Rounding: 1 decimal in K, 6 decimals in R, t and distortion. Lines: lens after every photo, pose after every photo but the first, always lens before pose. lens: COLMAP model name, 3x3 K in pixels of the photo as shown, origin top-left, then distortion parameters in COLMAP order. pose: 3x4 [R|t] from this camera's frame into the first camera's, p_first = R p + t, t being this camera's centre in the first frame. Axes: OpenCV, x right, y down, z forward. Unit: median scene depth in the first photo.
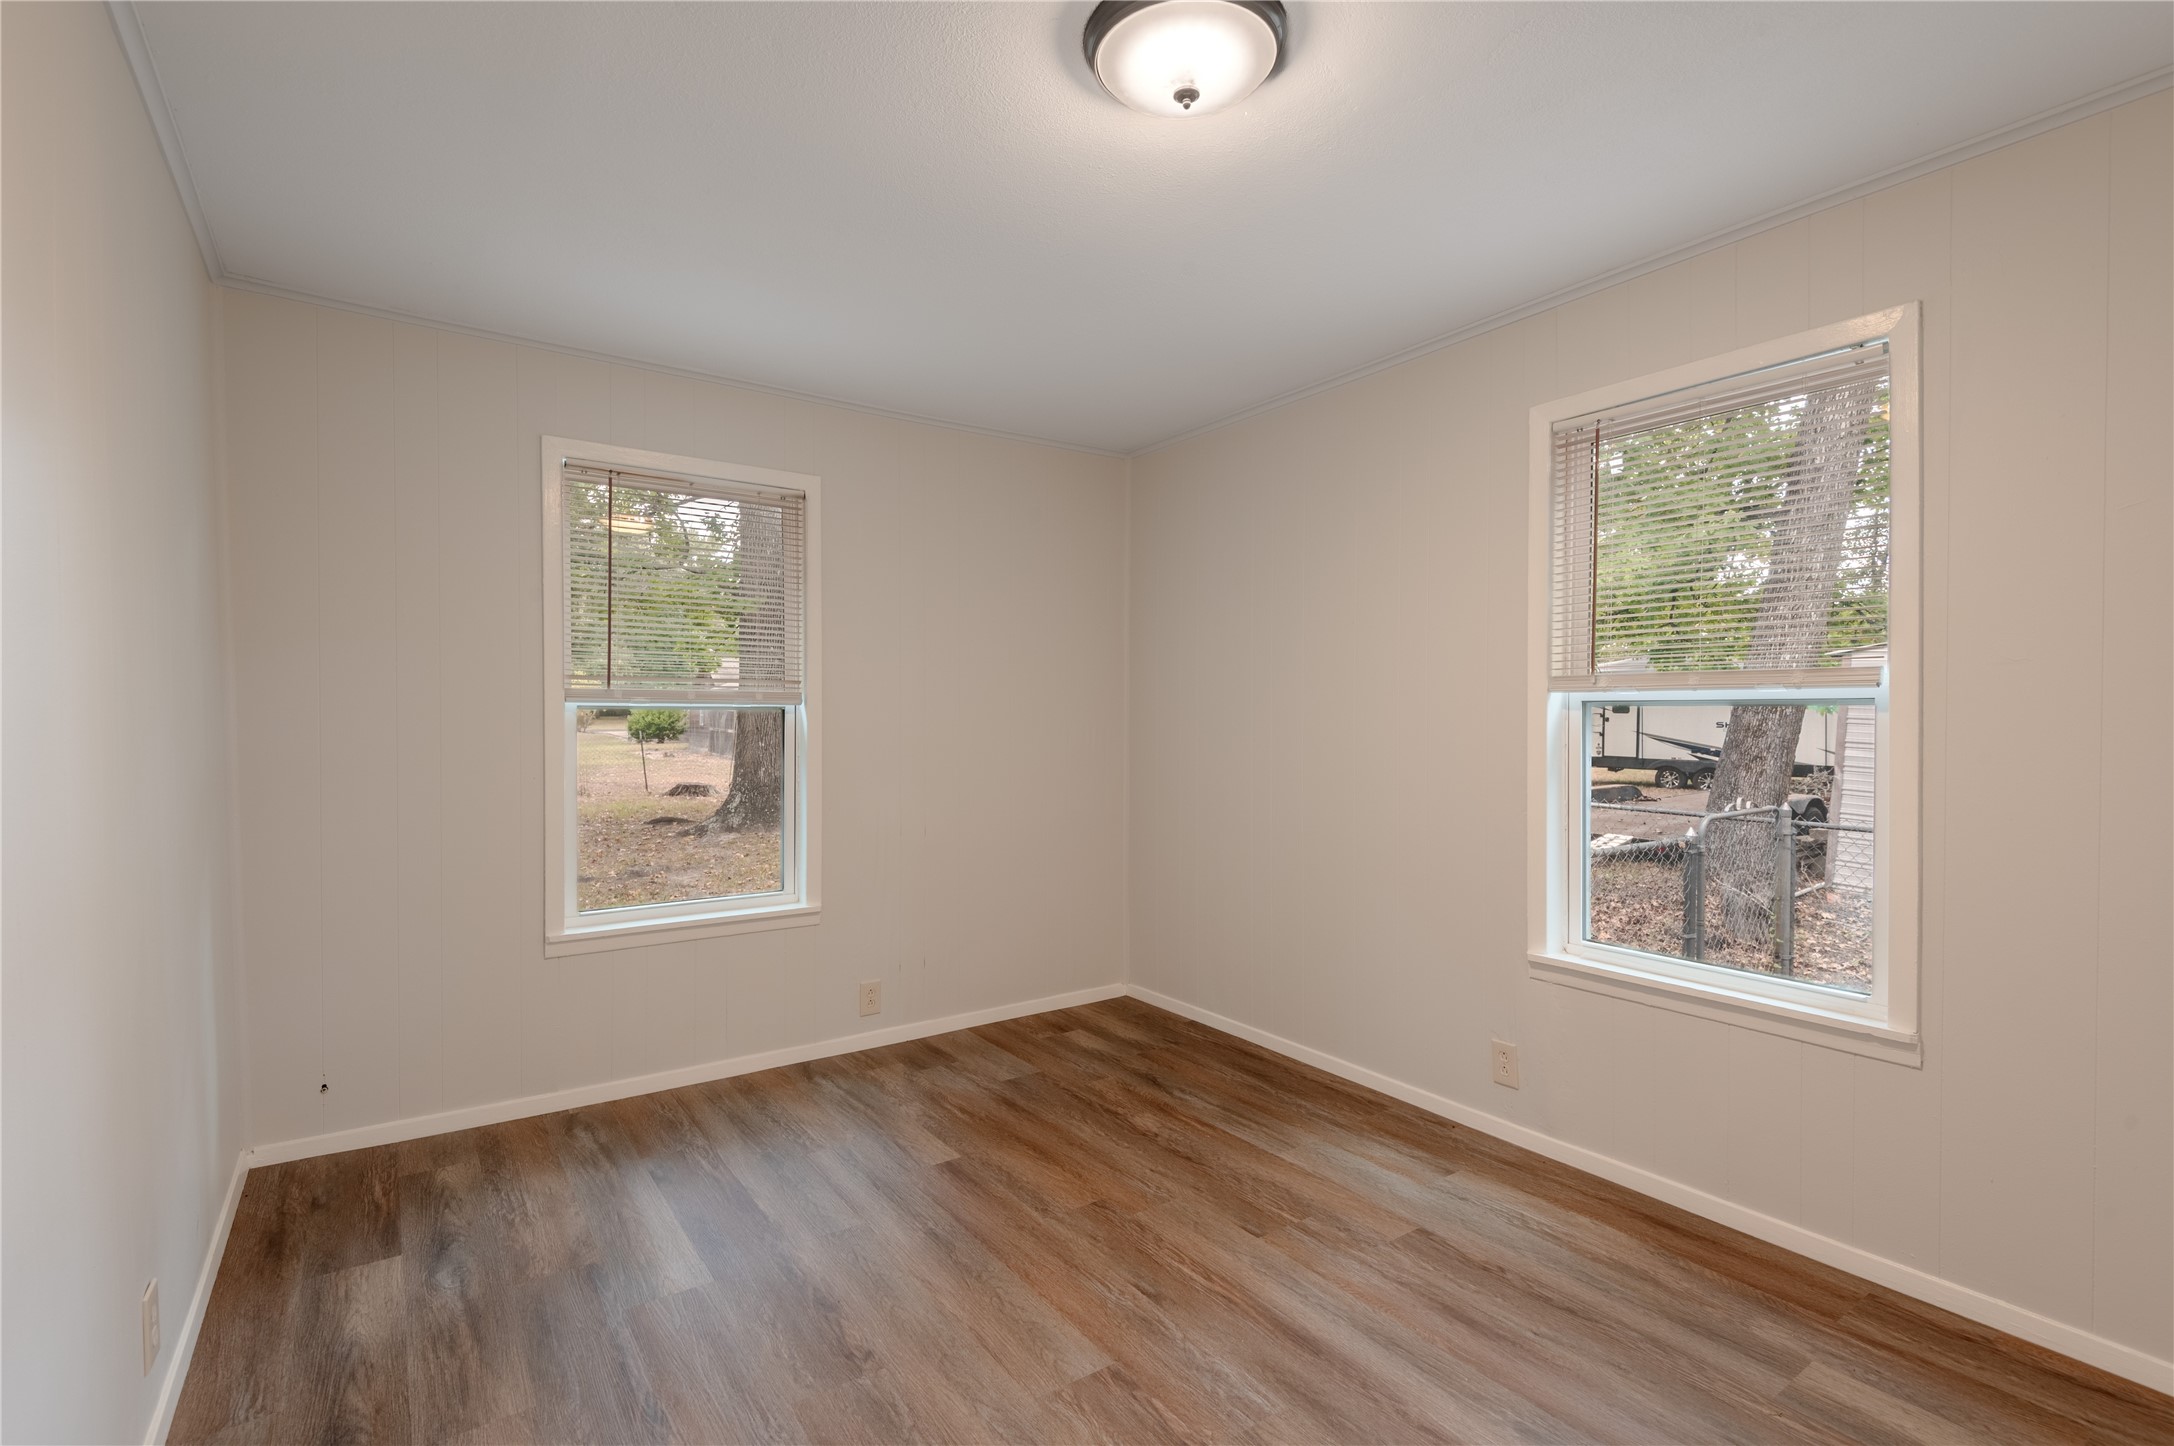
lens RADIAL K [[1023.3, 0, 1077.5], [0, 1023.3, 727.7], [0, 0, 1]] dist [0.049654, -0.027452]
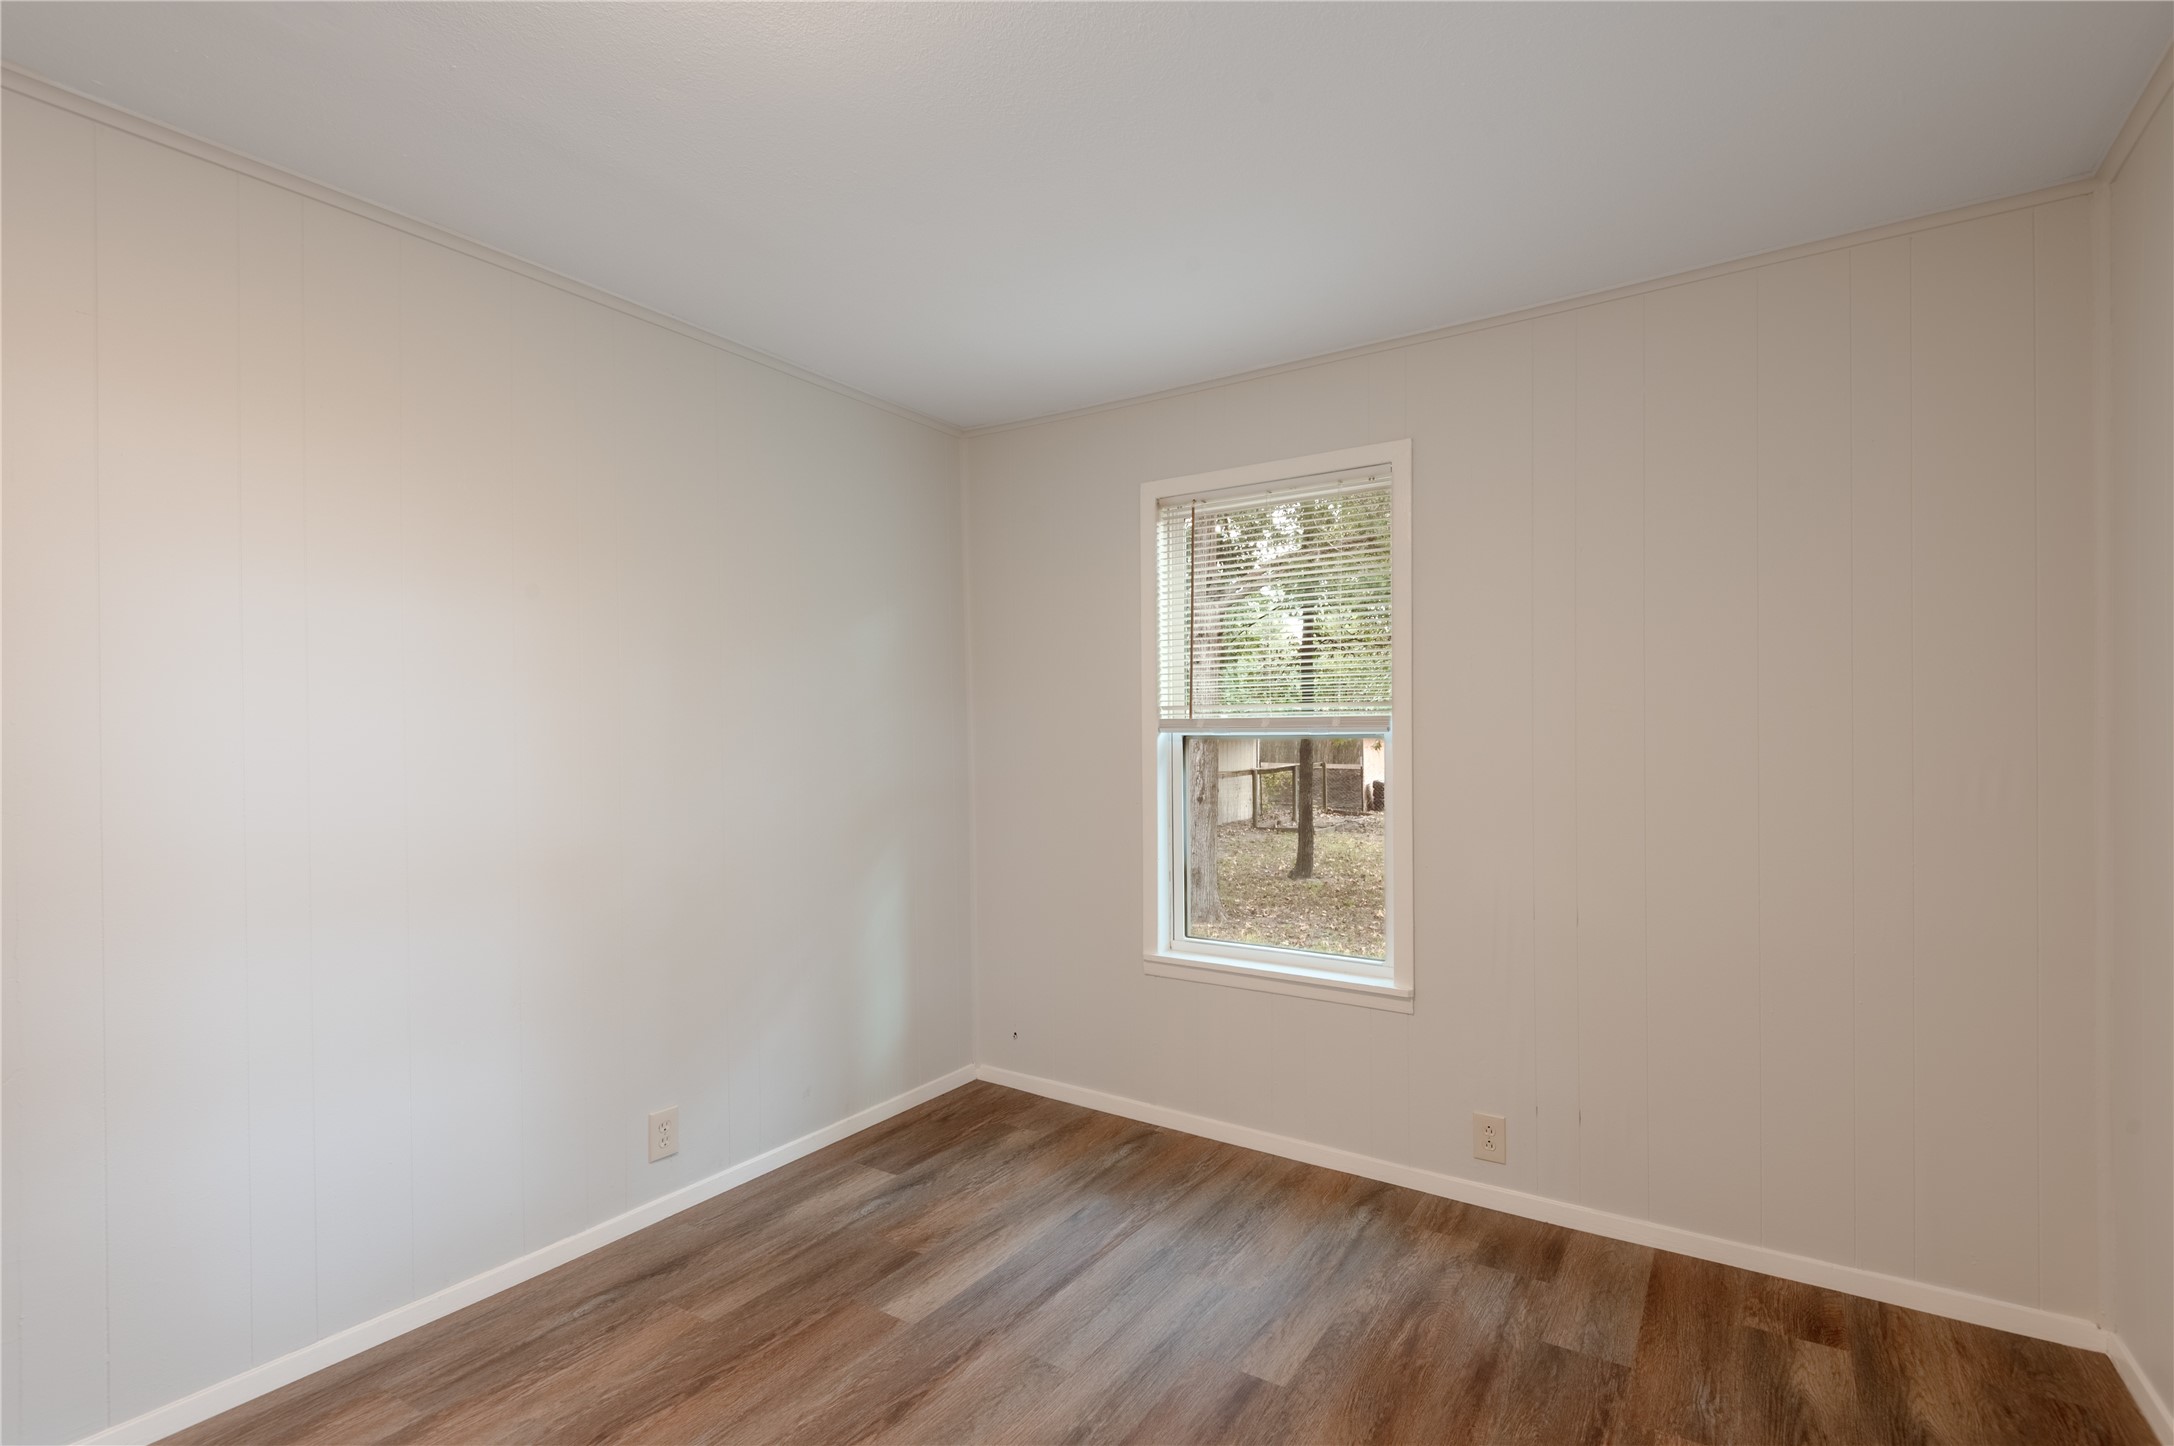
lens RADIAL K [[1023.3, 0, 1077.5], [0, 1023.3, 727.7], [0, 0, 1]] dist [0.049654, -0.027452]
pose [[0.361664, -0.010402, -0.932251, 0.440045], [-0.004988, 0.999902, -0.013092, -0.015008], [0.932295, 0.009385, 0.361576, 0.548252]]
